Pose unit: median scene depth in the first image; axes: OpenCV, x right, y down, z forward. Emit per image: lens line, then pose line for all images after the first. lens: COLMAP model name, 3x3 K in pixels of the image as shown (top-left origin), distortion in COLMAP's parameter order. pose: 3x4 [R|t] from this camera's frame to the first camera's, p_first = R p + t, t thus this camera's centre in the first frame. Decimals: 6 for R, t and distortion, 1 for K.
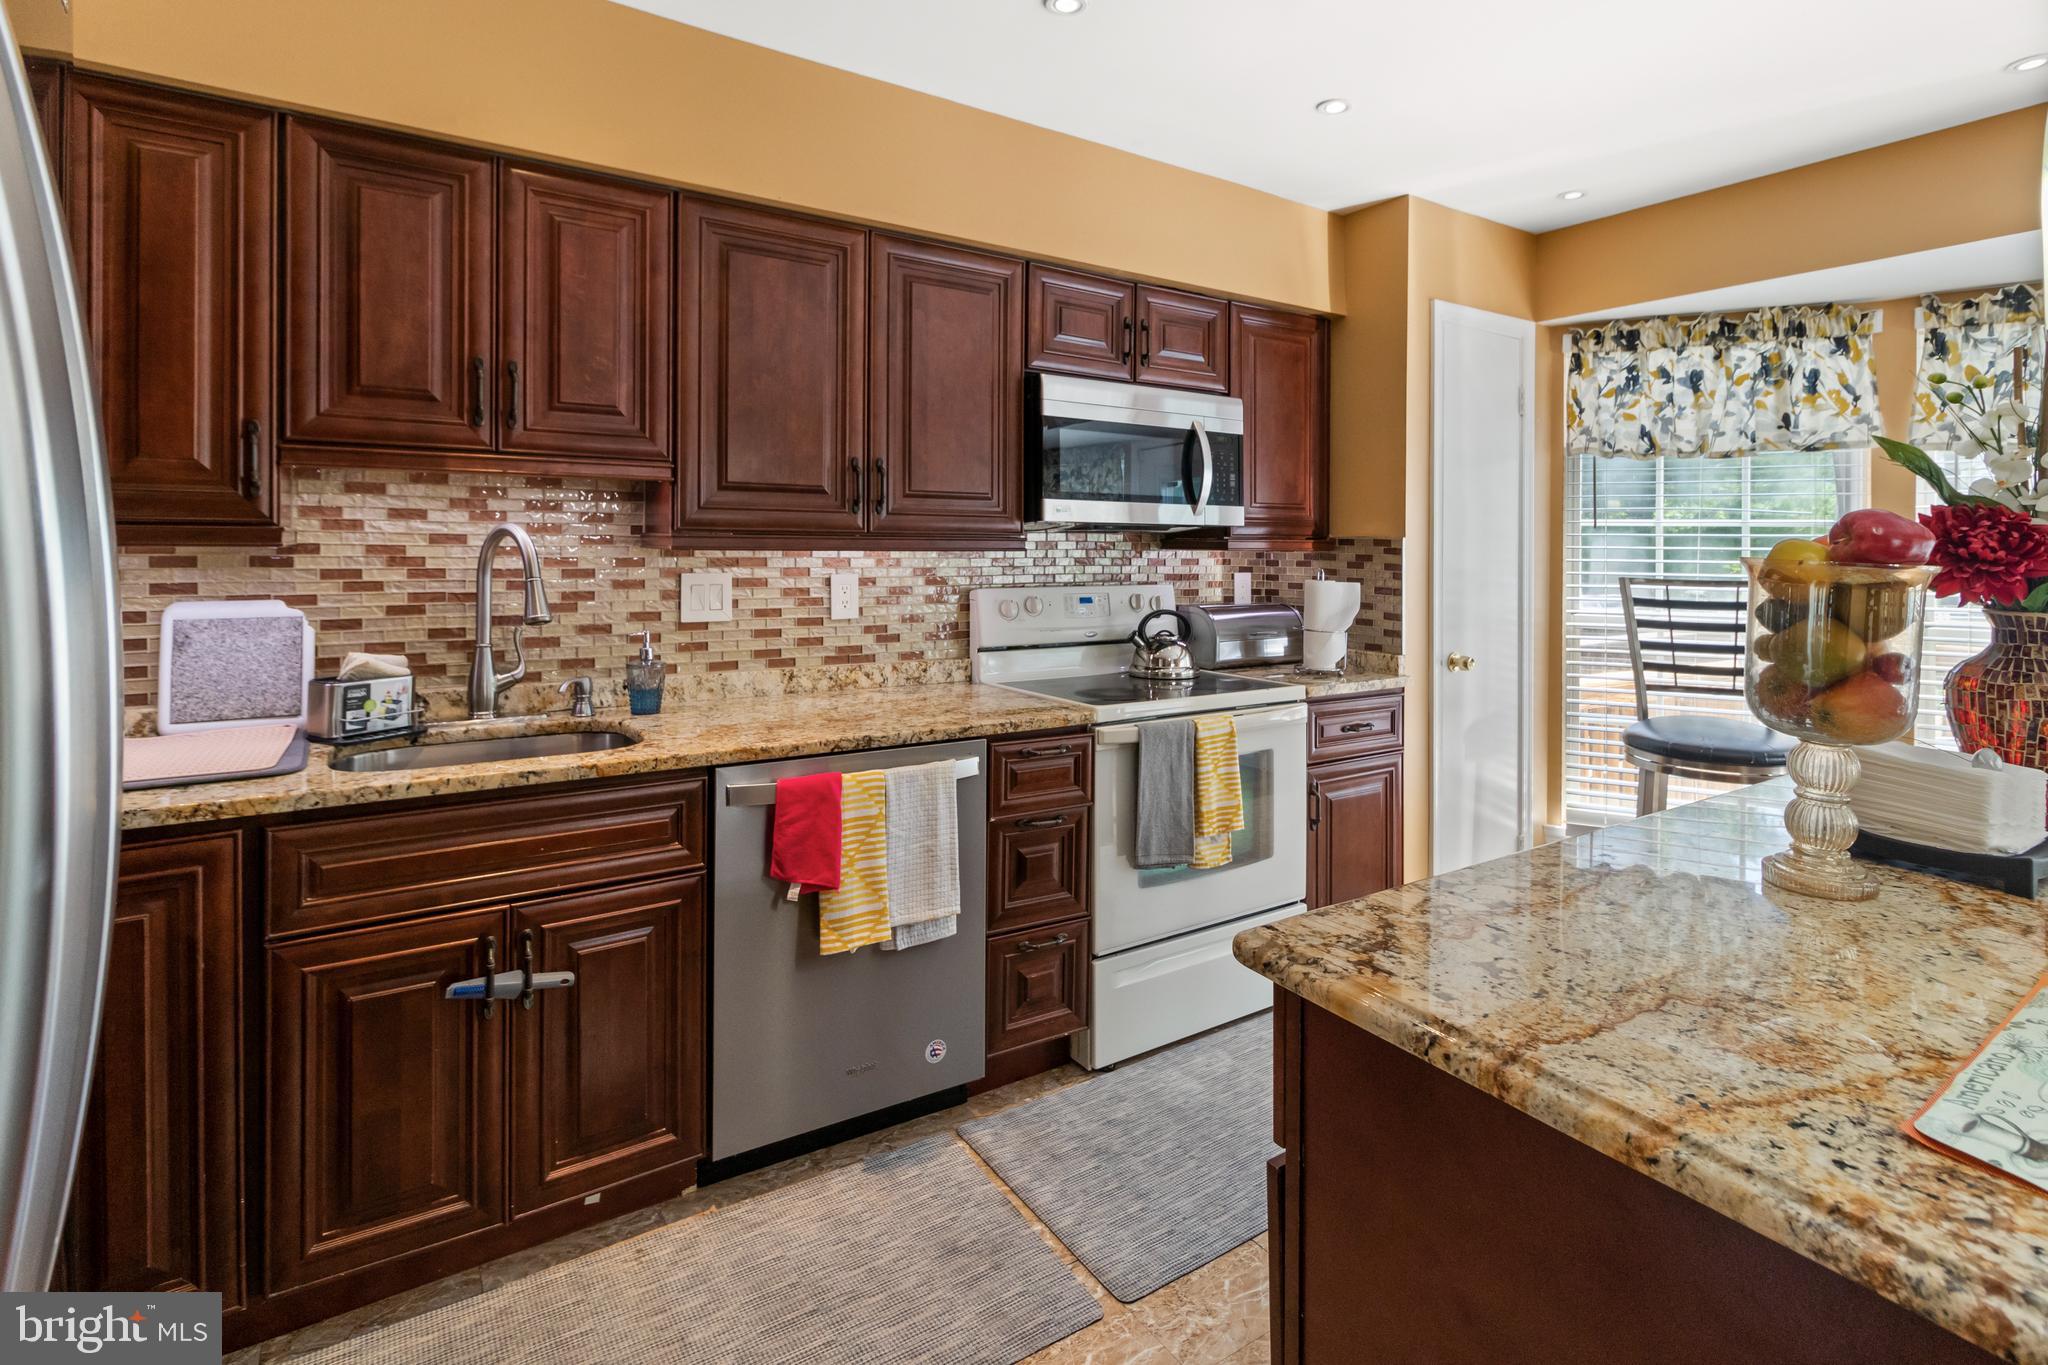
lens RADIAL K [[976.2, 0, 1060.0], [0, 976.2, 543.0], [0, 0, 1]] dist [0.001614, 0.000832]
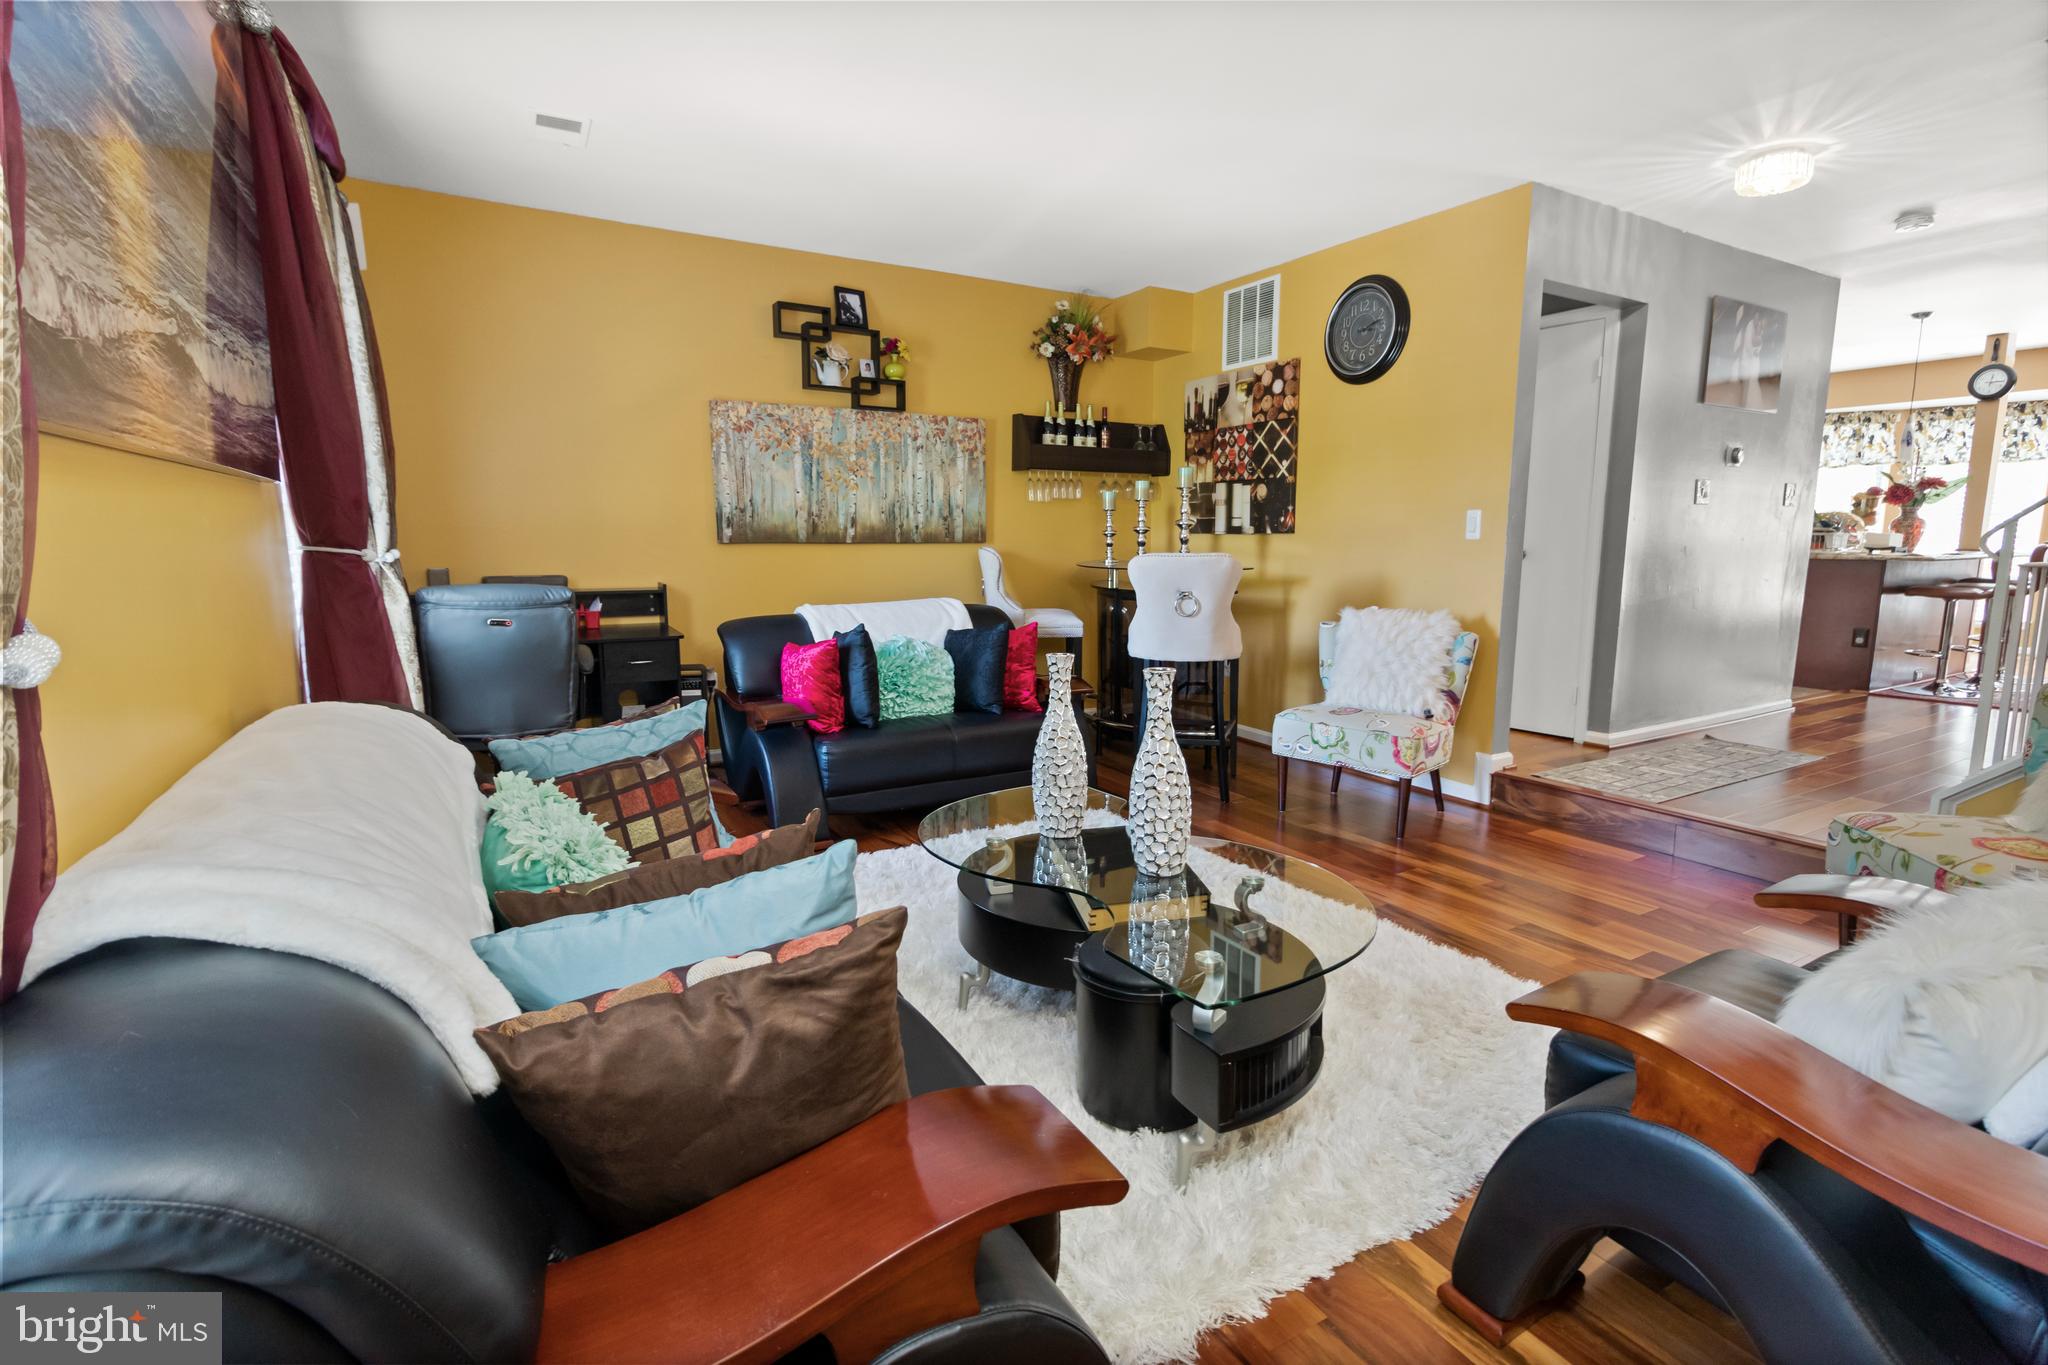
lens RADIAL K [[956.5, 0, 1024.0], [0, 956.5, 682.5], [0, 0, 1]] dist [-0.000695, -0.000164]
pose [[0.998202, -0.001127, -0.059926, -1.523362], [0.010272, 0.988248, 0.152512, 0.078600], [0.059050, -0.152853, 0.986483, -1.994470]]
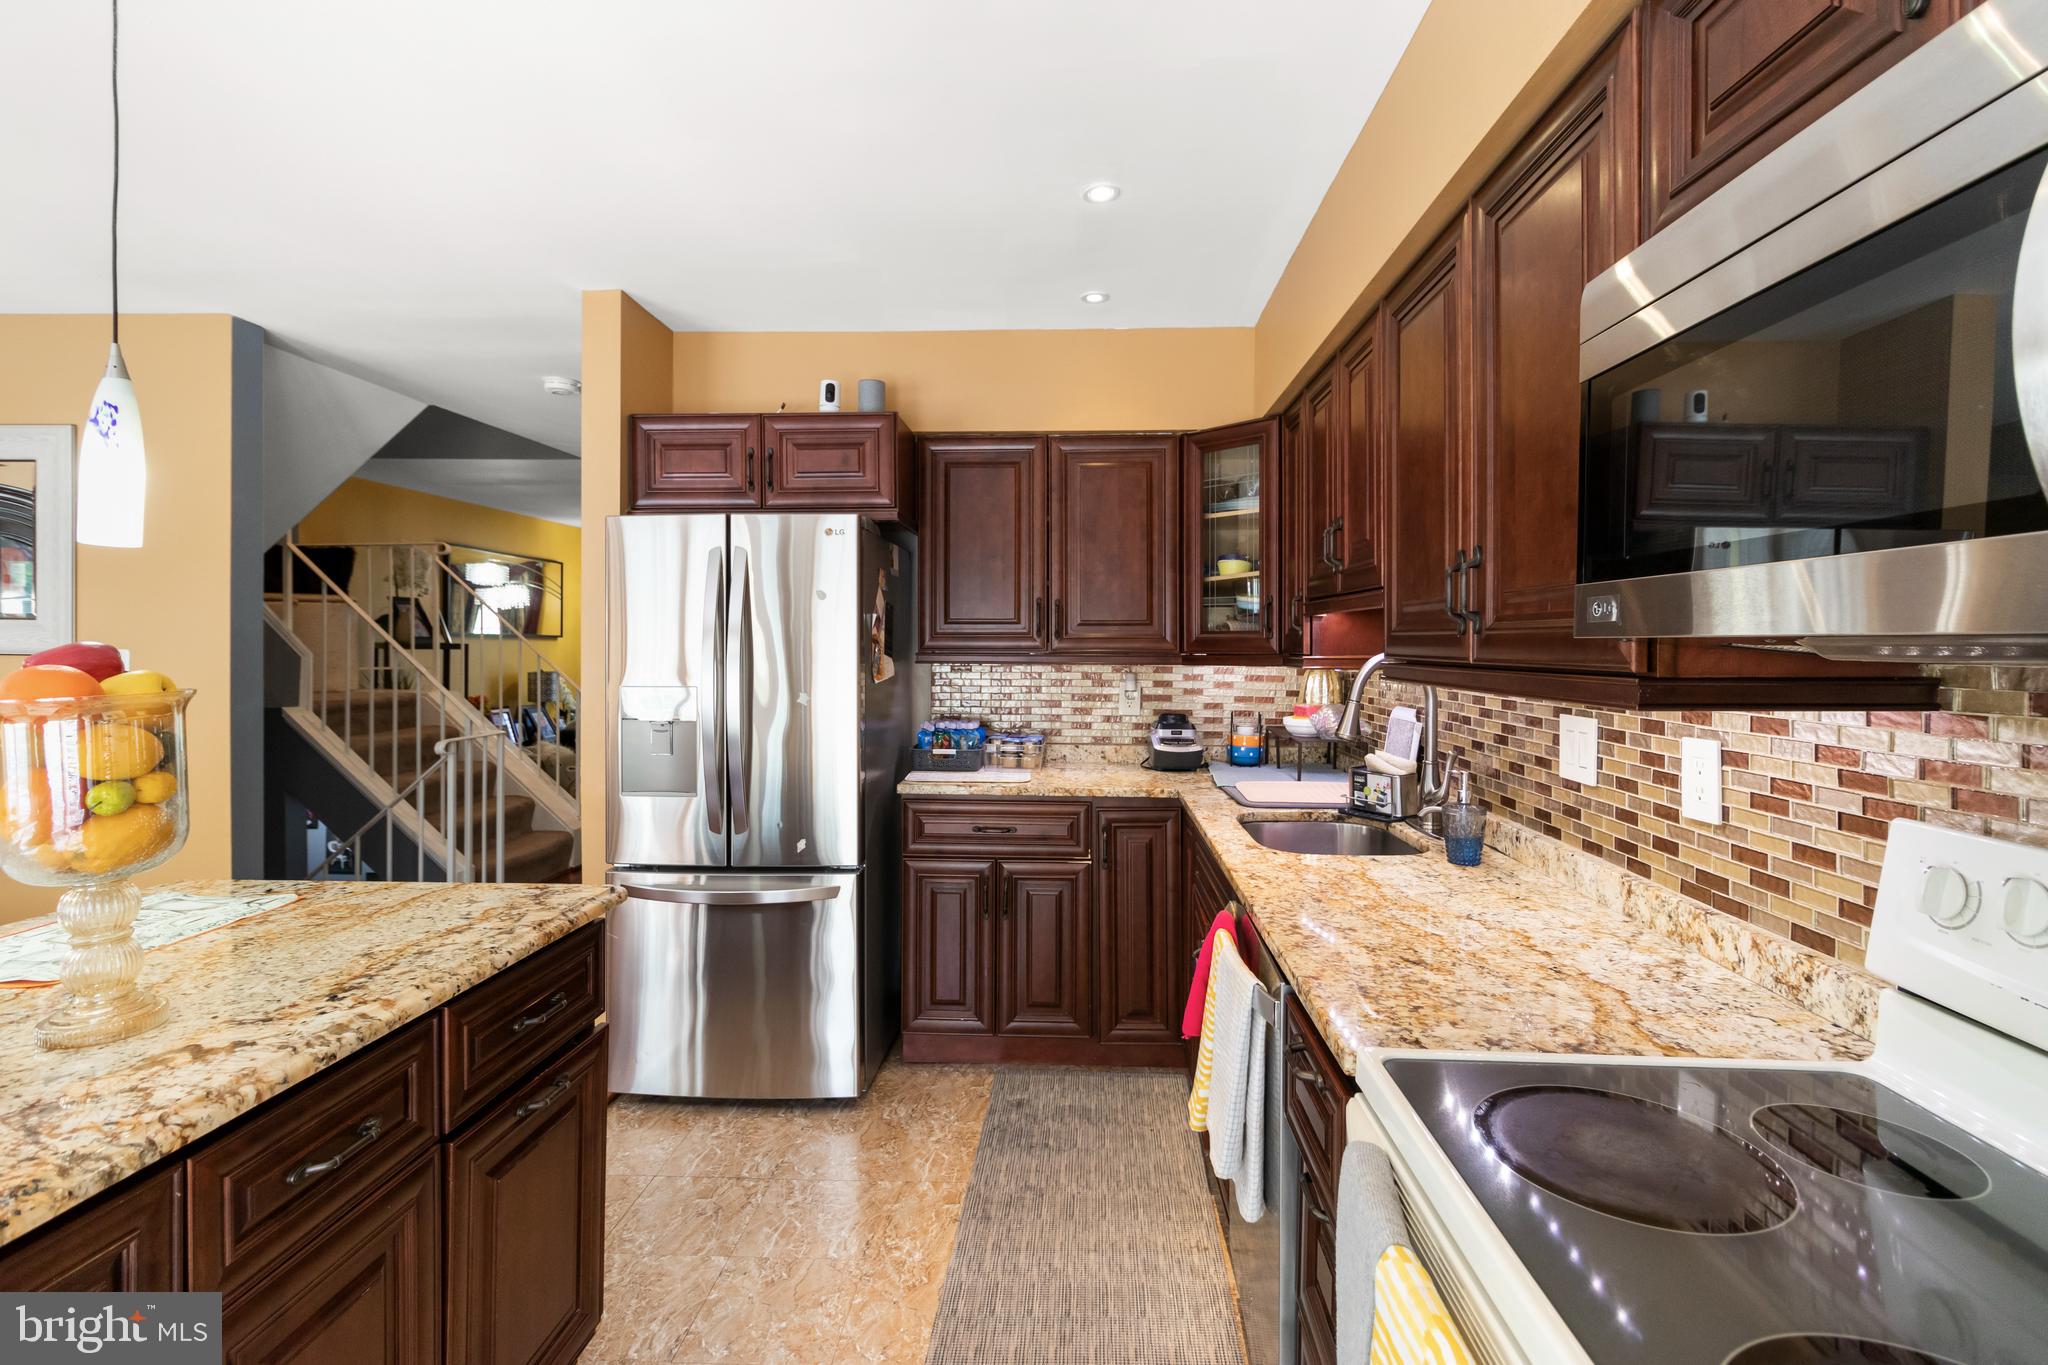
lens RADIAL K [[948.1, 0, 1047.7], [0, 948.1, 649.1], [0, 0, 1]] dist [0.000324, 0.000215]
pose [[-0.578826, -0.004531, -0.815439, 0.383675], [-0.005476, 0.999984, -0.001669, -0.014325], [0.815433, 0.003499, -0.578841, 0.905395]]
